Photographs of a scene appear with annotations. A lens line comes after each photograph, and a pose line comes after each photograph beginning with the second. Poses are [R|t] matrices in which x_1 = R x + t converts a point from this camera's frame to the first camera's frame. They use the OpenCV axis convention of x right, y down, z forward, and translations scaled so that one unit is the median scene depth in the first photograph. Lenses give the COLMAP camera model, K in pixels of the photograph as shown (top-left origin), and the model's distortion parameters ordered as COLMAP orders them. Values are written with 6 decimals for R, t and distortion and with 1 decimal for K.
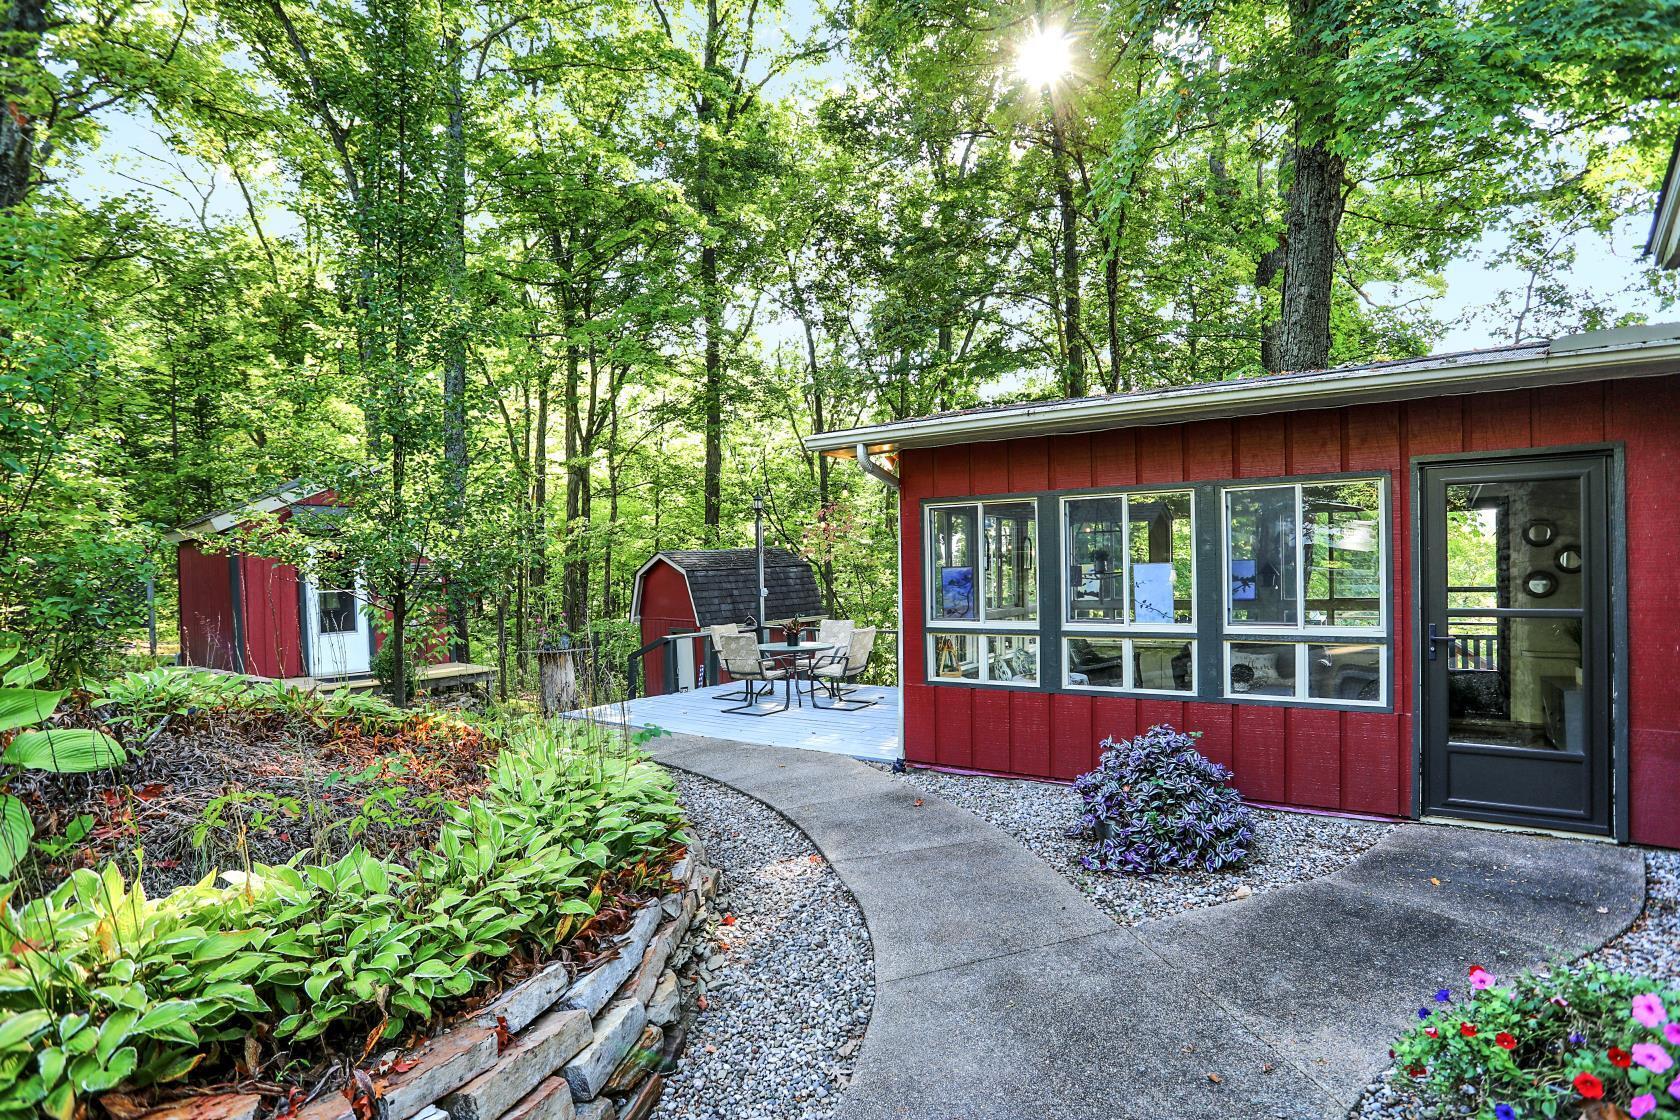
lens RADIAL K [[846.9, 0, 840.0], [0, 846.9, 560.0], [0, 0, 1]] dist [-0.080442, 0.043532]
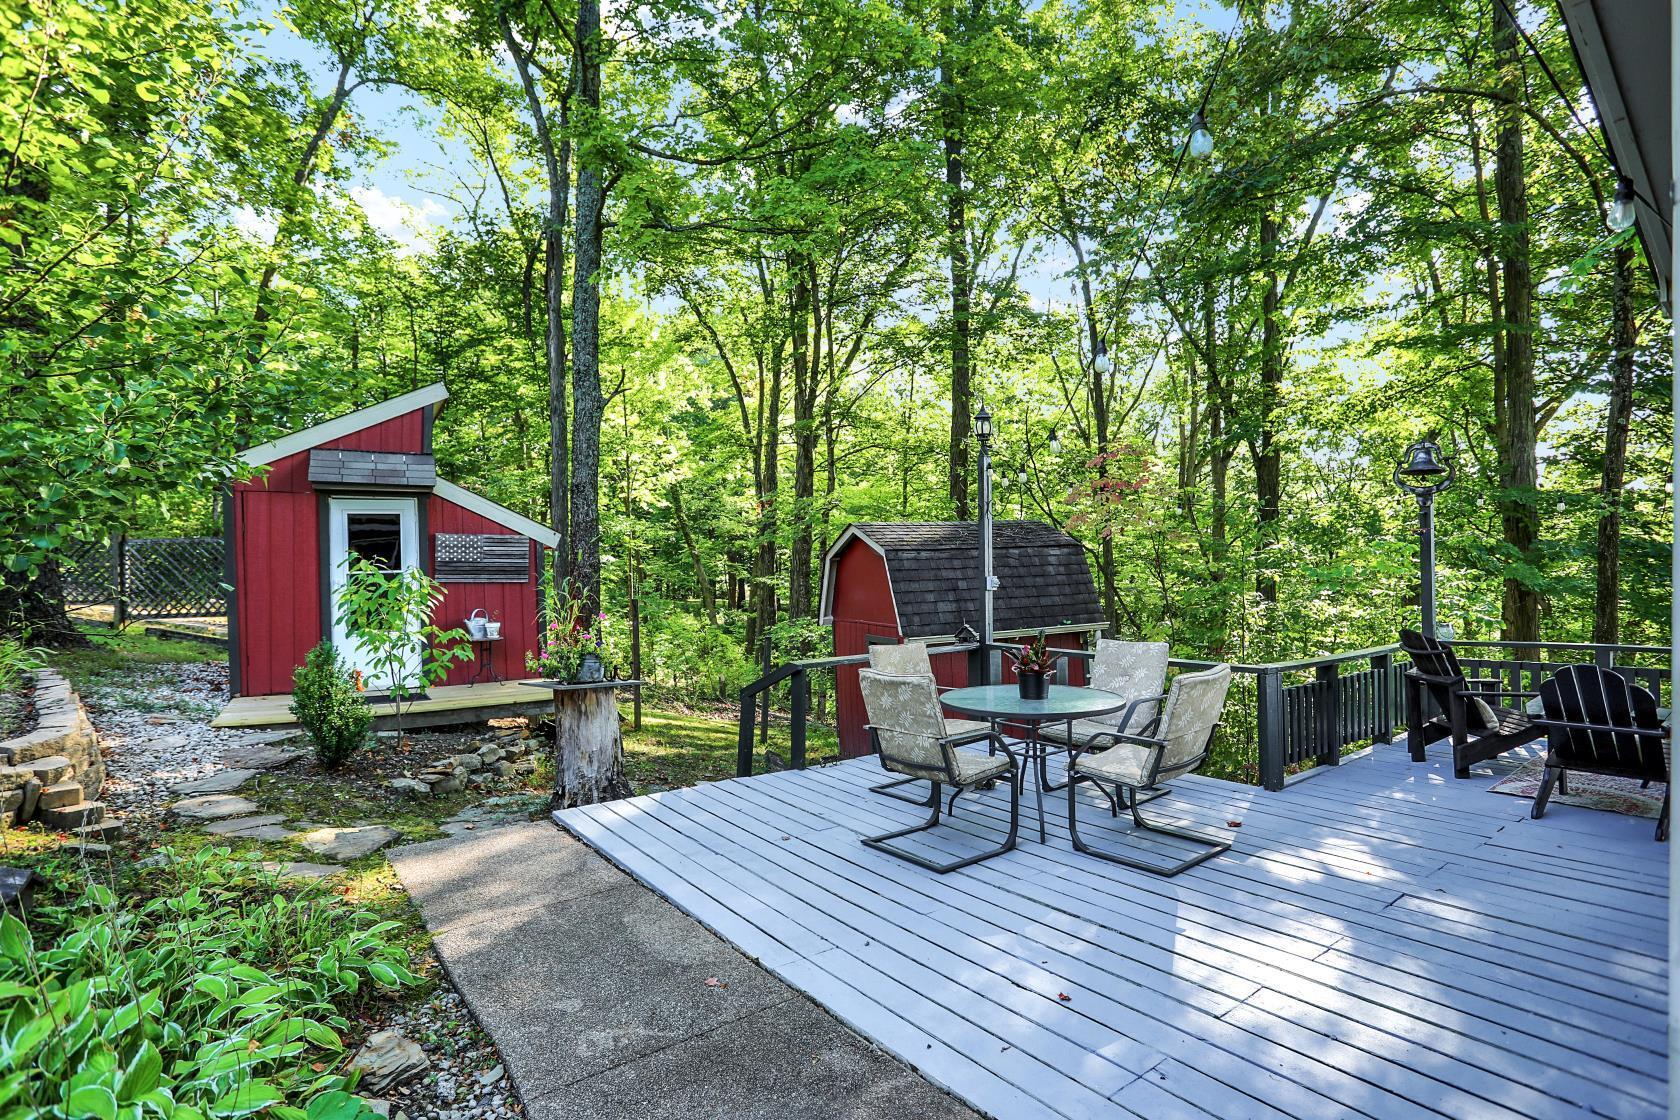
lens RADIAL K [[846.9, 0, 840.0], [0, 846.9, 560.0], [0, 0, 1]] dist [-0.080442, 0.043532]
pose [[0.948914, 0.009019, -0.315407, -0.004876], [-0.007680, 0.999955, 0.005485, 0.010624], [0.315443, -0.002782, 0.948941, 0.228425]]
